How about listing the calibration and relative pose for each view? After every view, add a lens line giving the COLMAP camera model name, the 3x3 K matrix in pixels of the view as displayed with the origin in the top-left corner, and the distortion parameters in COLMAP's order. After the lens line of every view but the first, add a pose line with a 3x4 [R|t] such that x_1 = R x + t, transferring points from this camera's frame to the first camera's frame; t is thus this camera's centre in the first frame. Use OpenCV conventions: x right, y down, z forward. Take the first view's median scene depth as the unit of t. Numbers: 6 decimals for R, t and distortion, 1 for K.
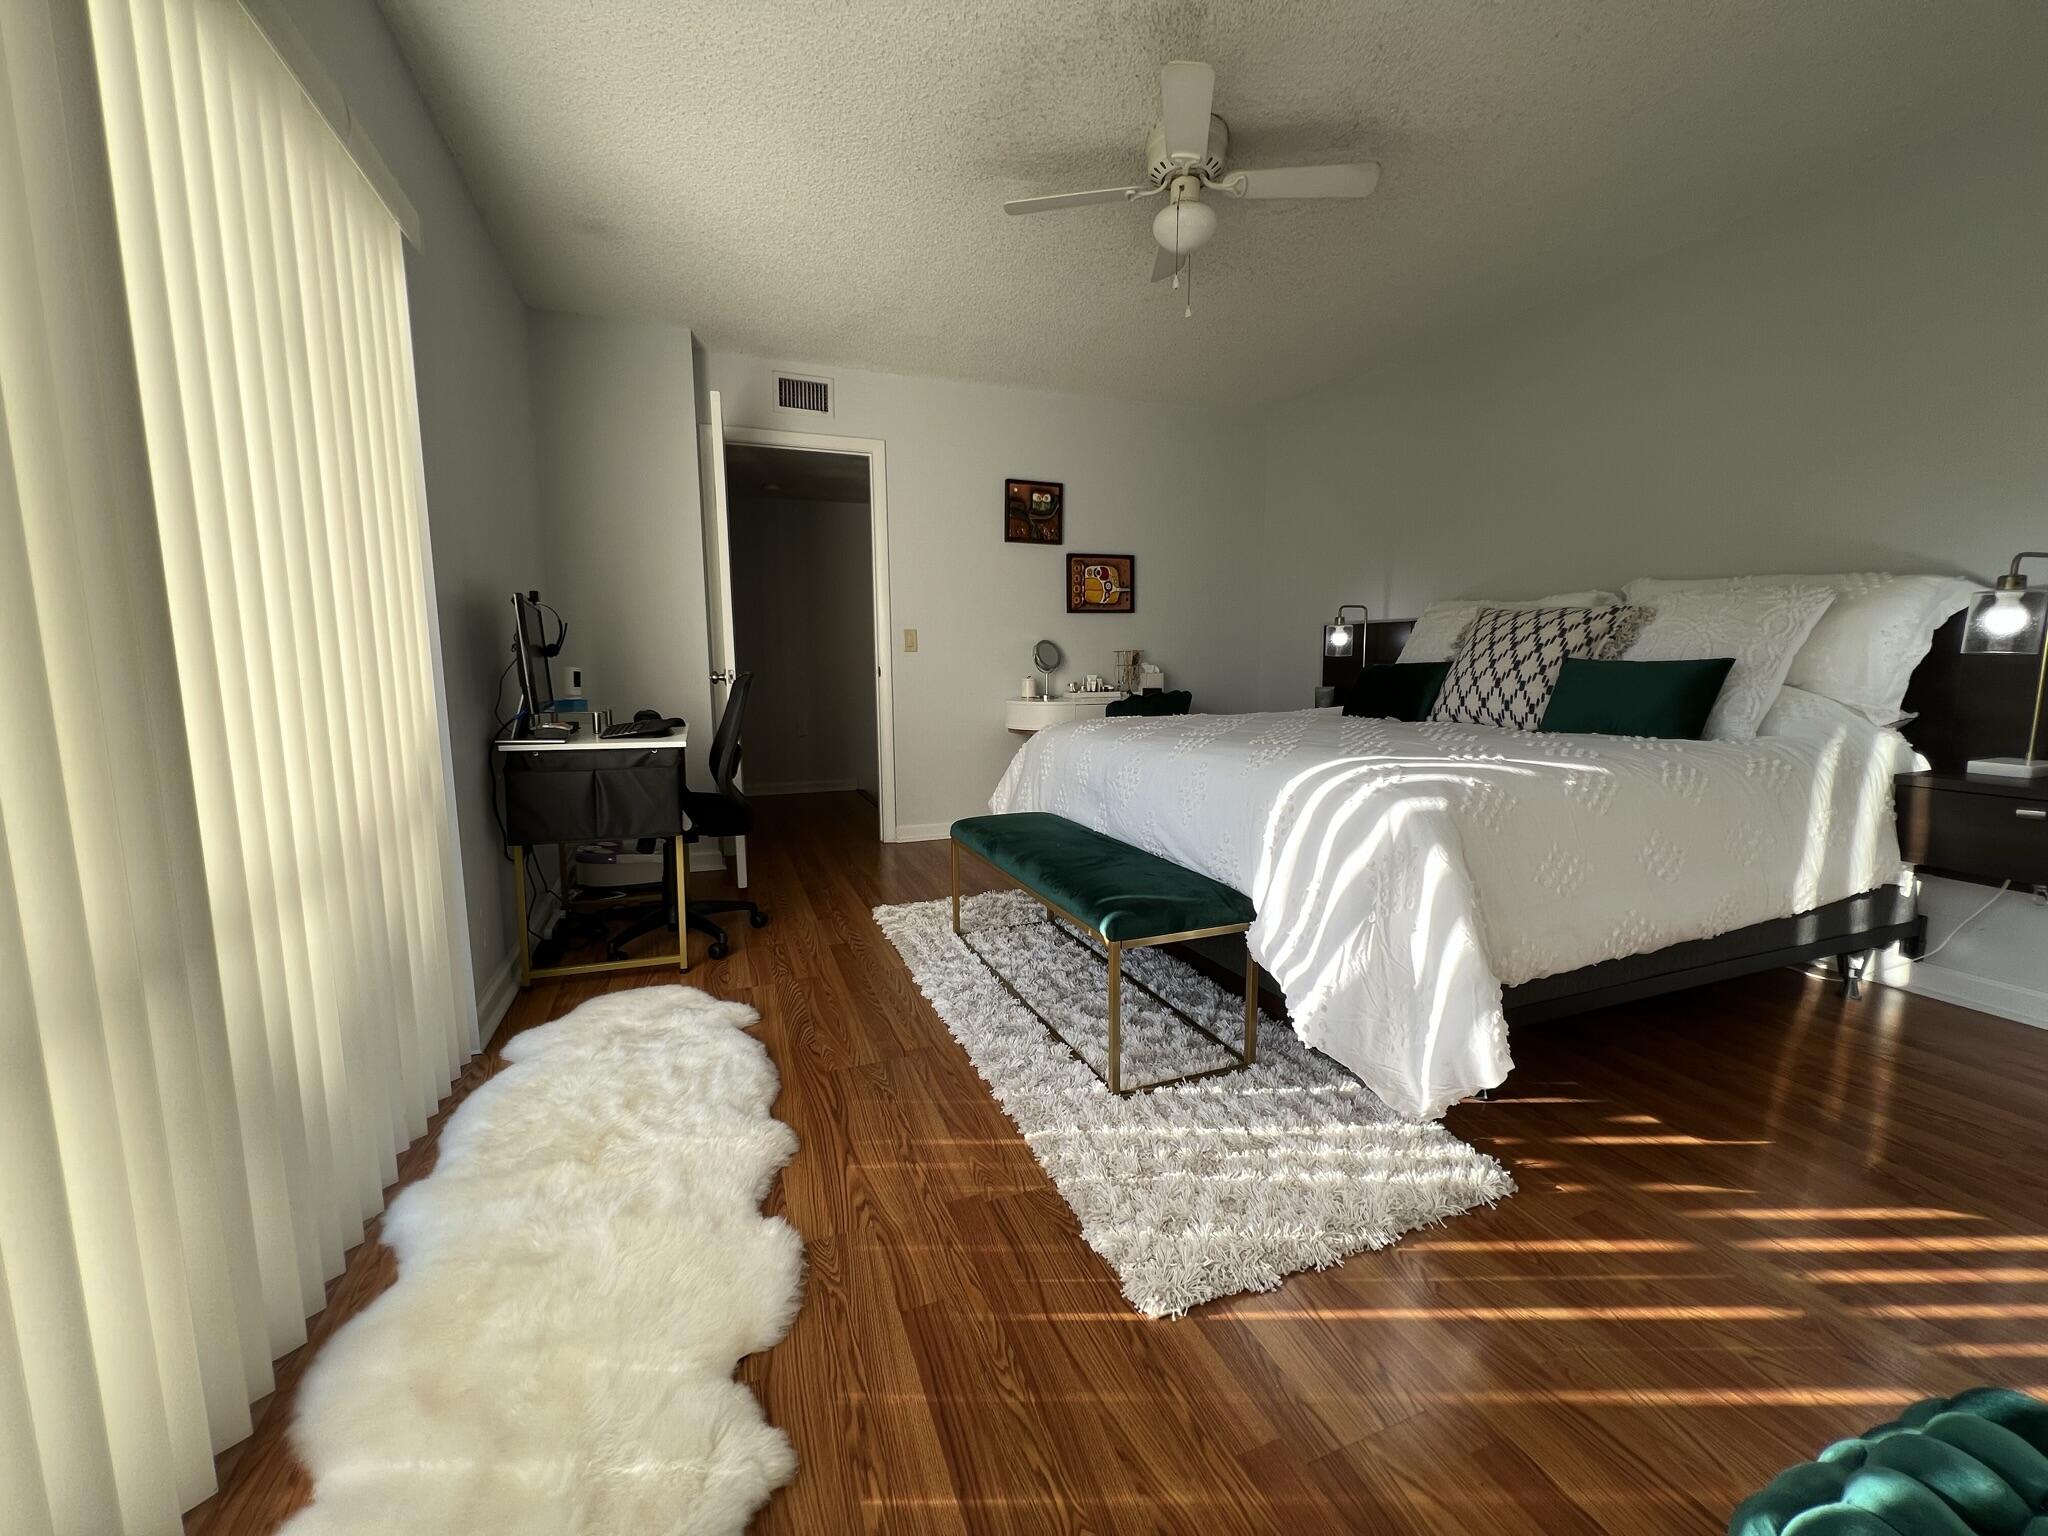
lens RADIAL K [[821.5, 0, 1023.4], [0, 821.5, 772.1], [0, 0, 1]] dist [-0.002995, 0.000247]
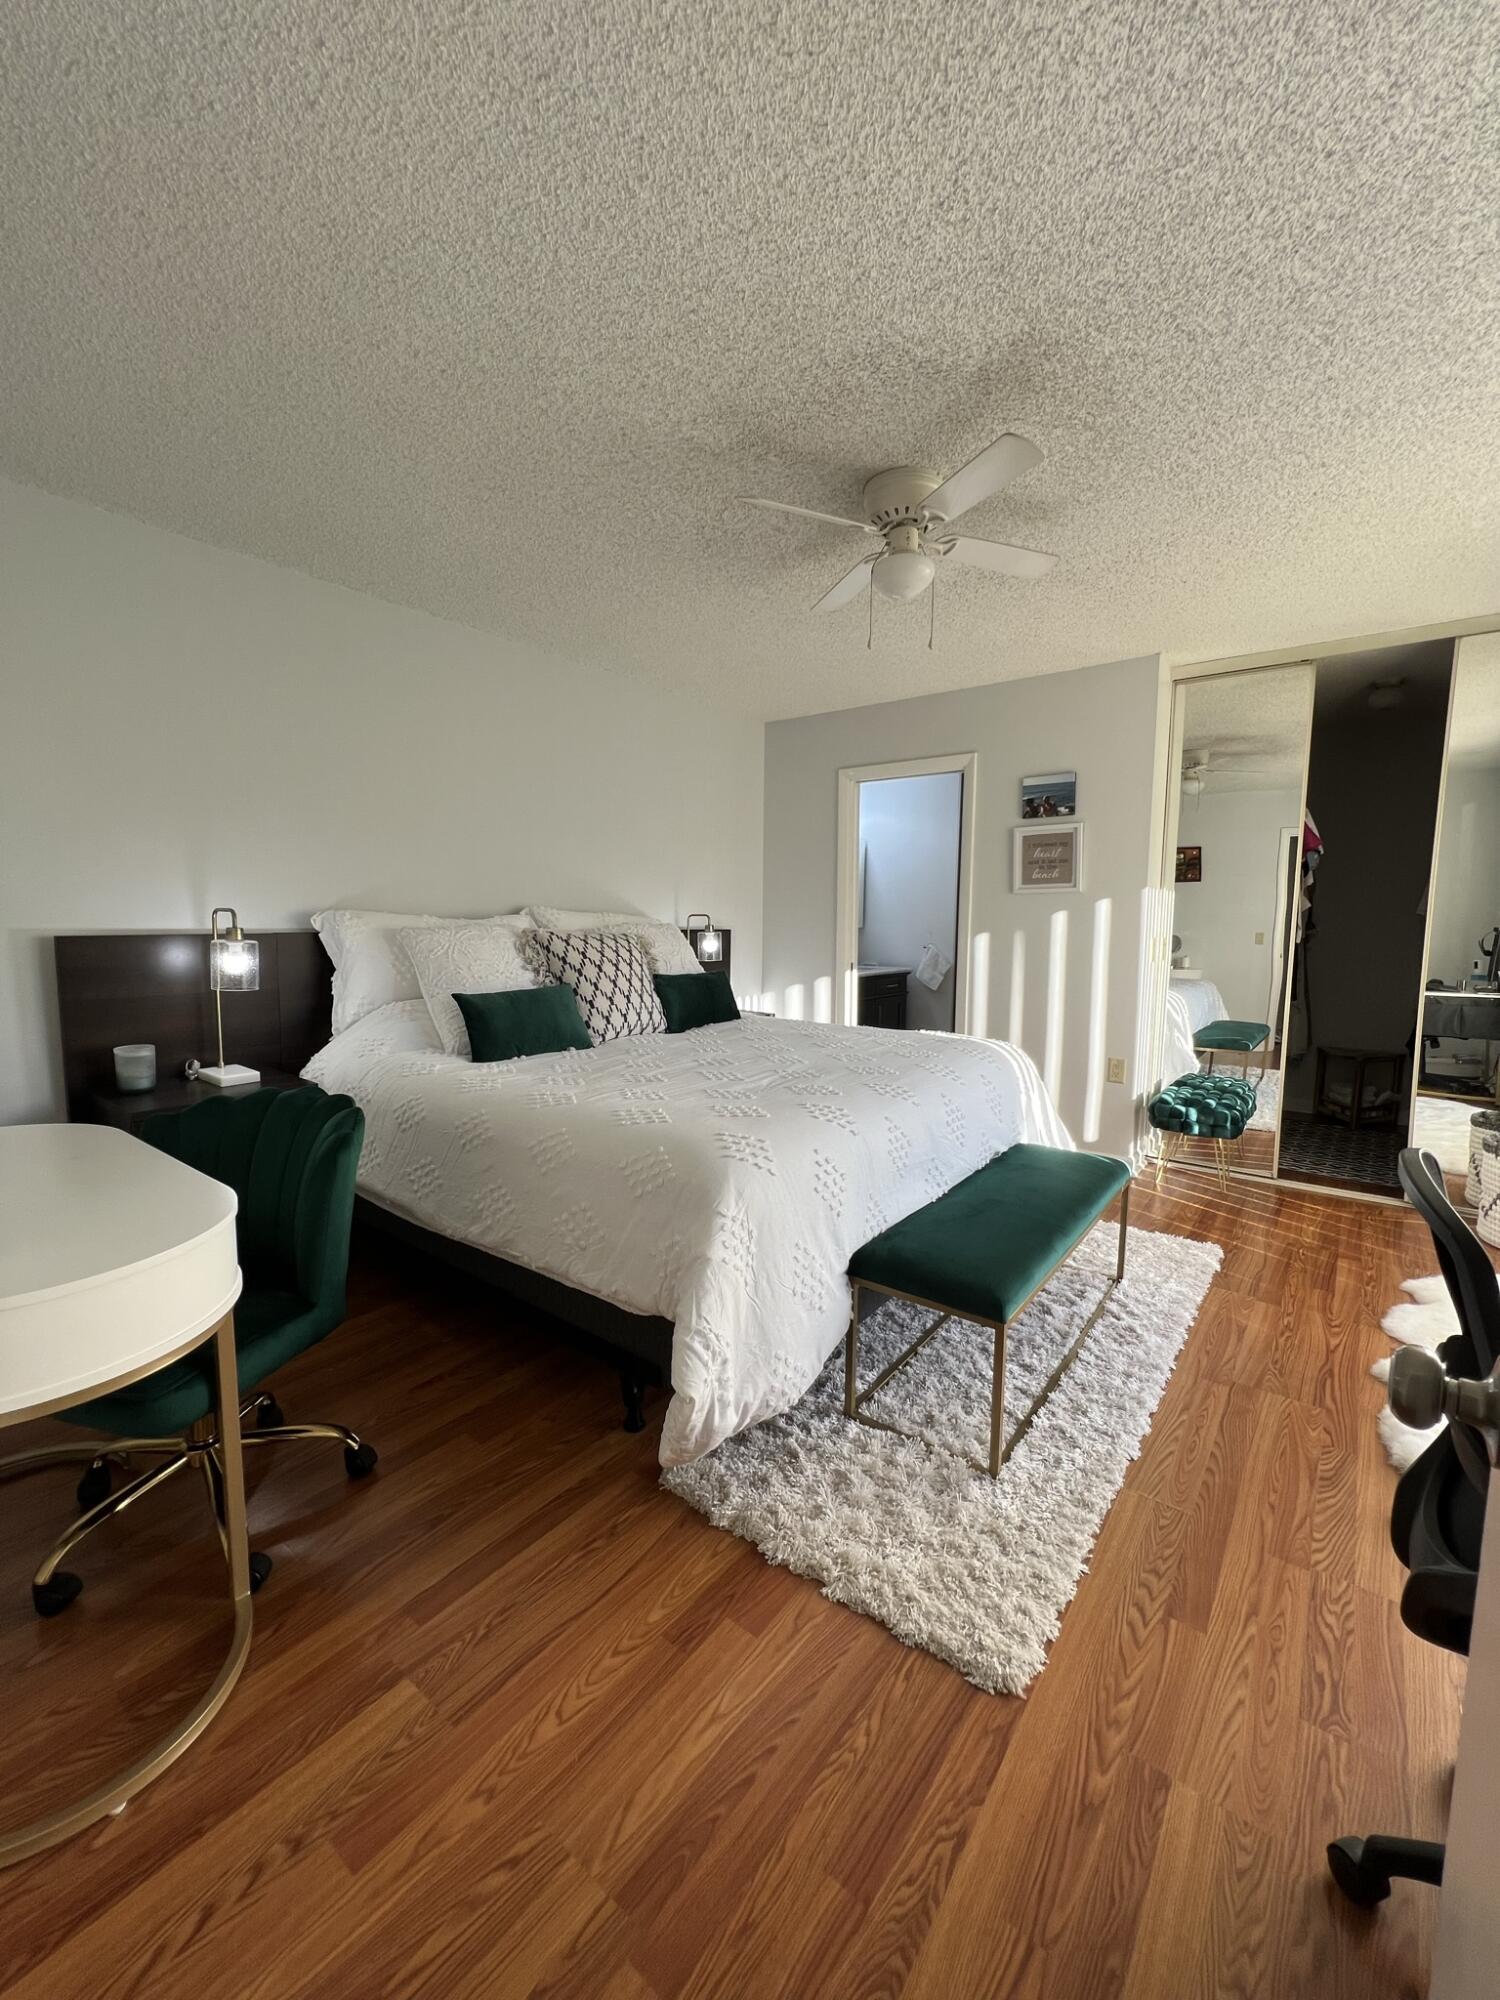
lens RADIAL K [[802.3, 0, 748.0], [0, 802.3, 999.4], [0, 0, 1]] dist [-0.002995, 0.000247]
pose [[-0.514575, -0.092931, 0.852395, -0.642462], [0.113746, 0.977925, 0.175284, -0.386515], [-0.849867, 0.187153, -0.492645, 1.905737]]
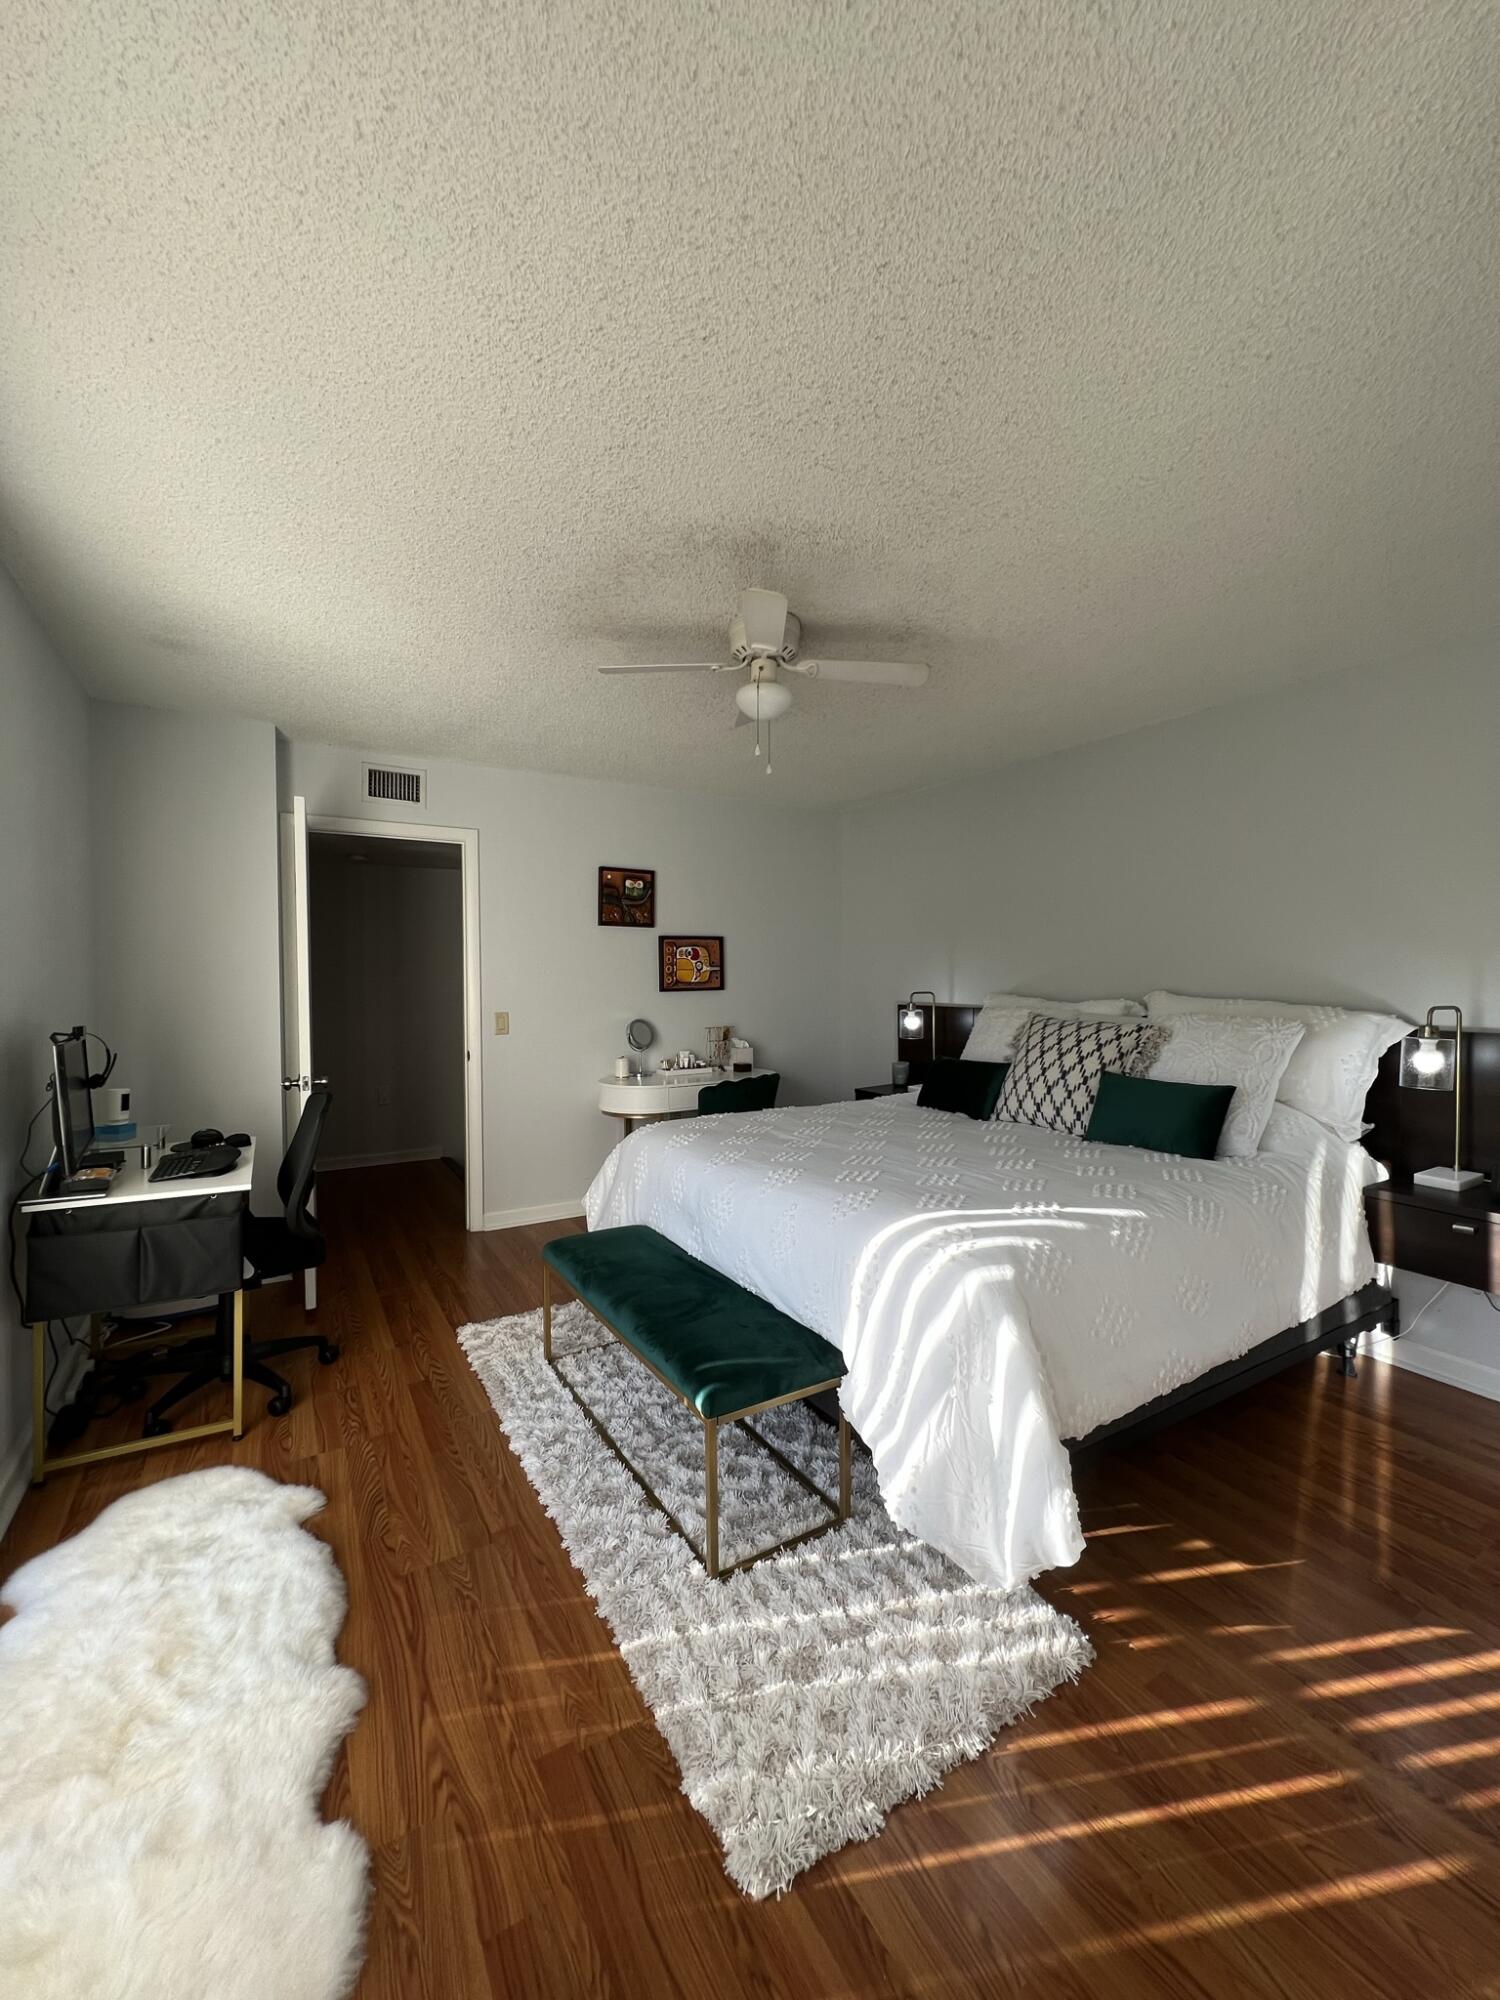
lens RADIAL K [[802.3, 0, 755.6], [0, 802.3, 1000.4], [0, 0, 1]] dist [-0.002995, 0.000247]
pose [[0.985337, -0.002281, 0.170607, -0.000390], [0.020759, 0.994085, -0.106602, -0.162005], [-0.169355, 0.108580, 0.979556, -0.016142]]
